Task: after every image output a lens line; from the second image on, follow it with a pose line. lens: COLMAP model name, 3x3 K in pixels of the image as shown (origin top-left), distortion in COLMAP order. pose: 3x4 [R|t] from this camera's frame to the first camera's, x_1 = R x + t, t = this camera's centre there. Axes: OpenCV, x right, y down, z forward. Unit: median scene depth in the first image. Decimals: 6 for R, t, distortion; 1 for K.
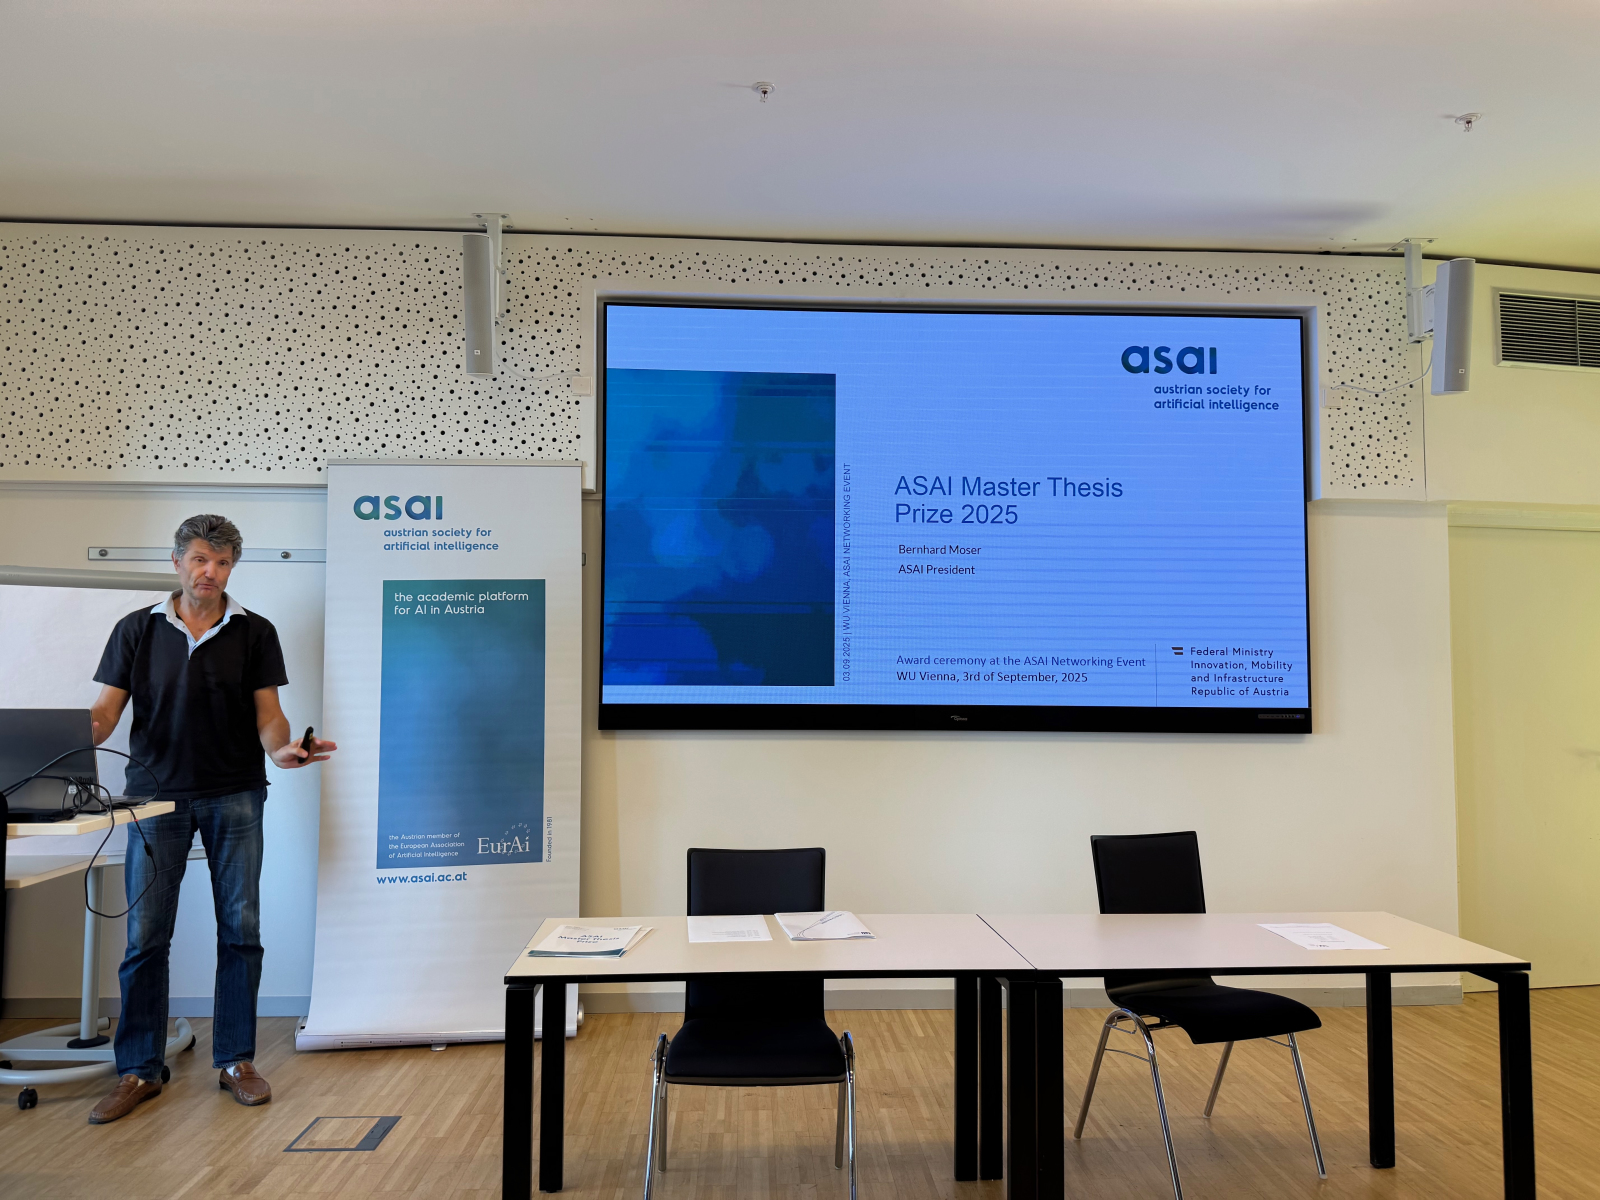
lens RADIAL K [[1128.1, 0, 806.1], [0, 1128.1, 604.9], [0, 0, 1]] dist [0.097517, -0.141131]
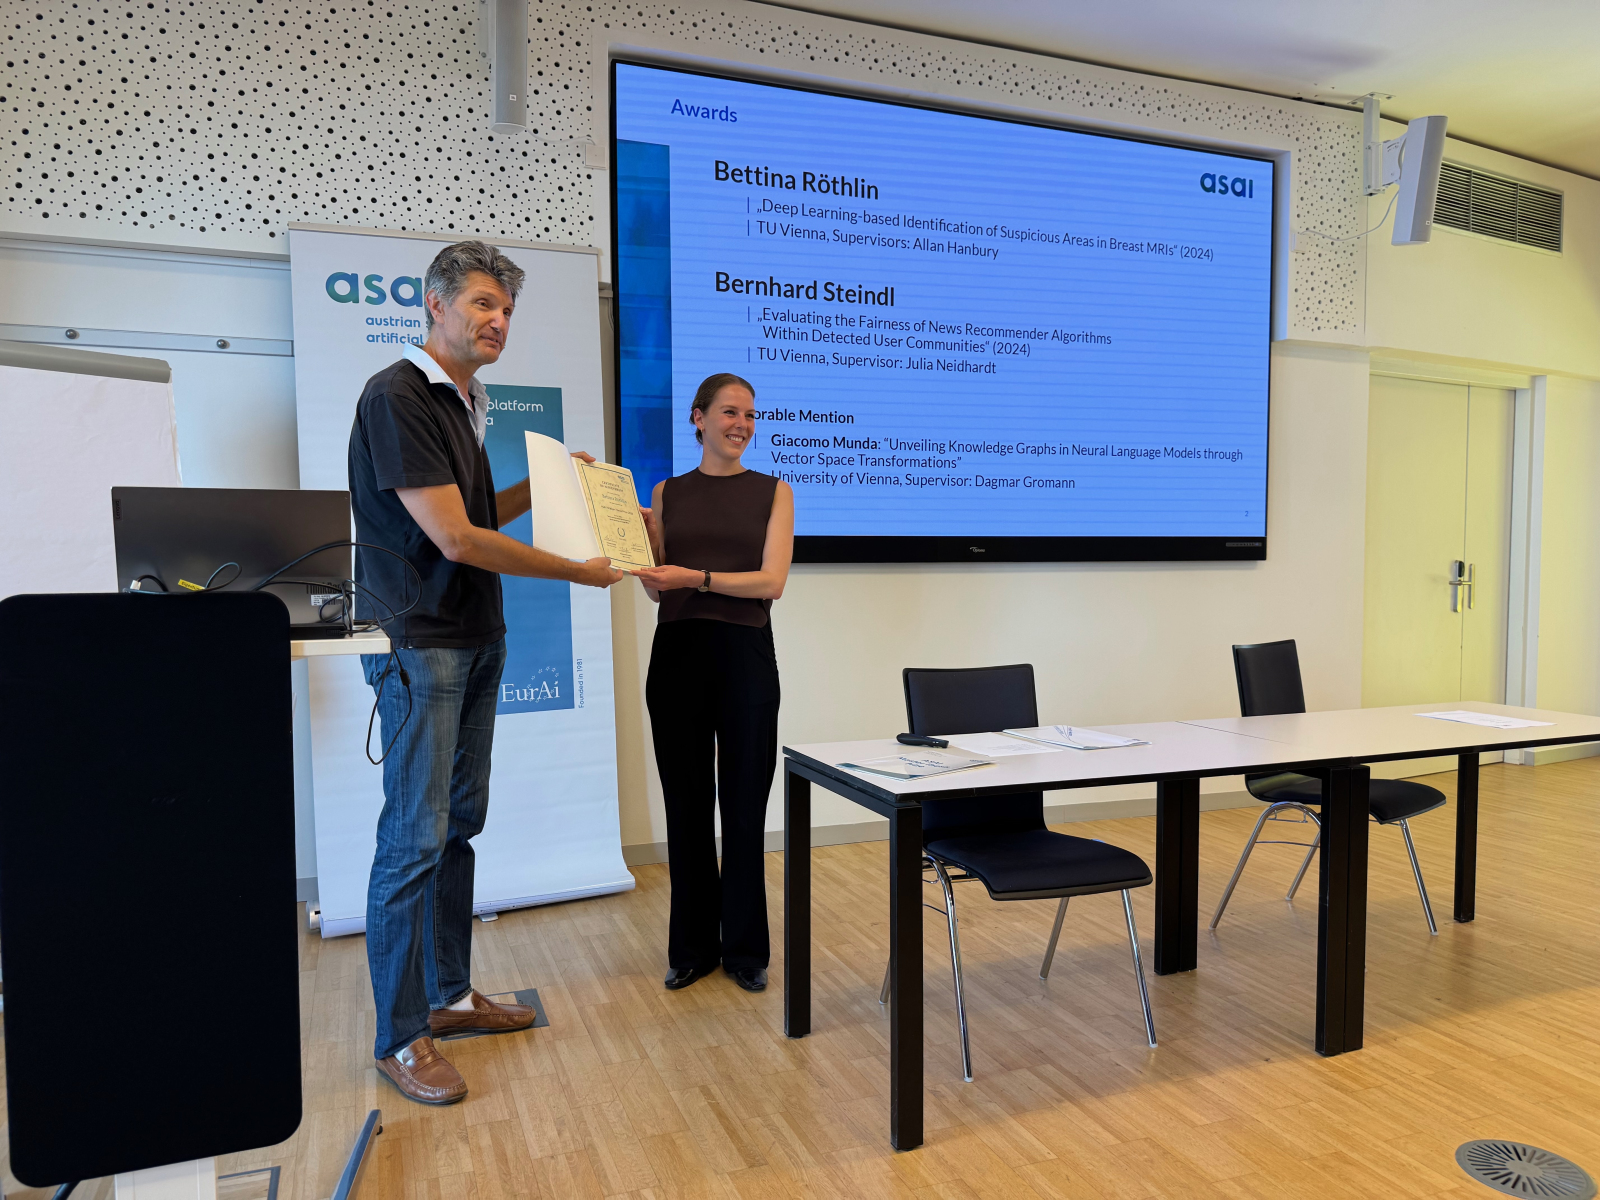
lens RADIAL K [[1136.7, 0, 792.4], [0, 1136.7, 605.4], [0, 0, 1]] dist [0.085922, -0.140859]
pose [[0.951410, -0.020830, 0.307223, -0.330200], [-0.013801, 0.993823, 0.110120, 0.042889], [-0.307619, -0.109009, 0.945245, 0.107901]]
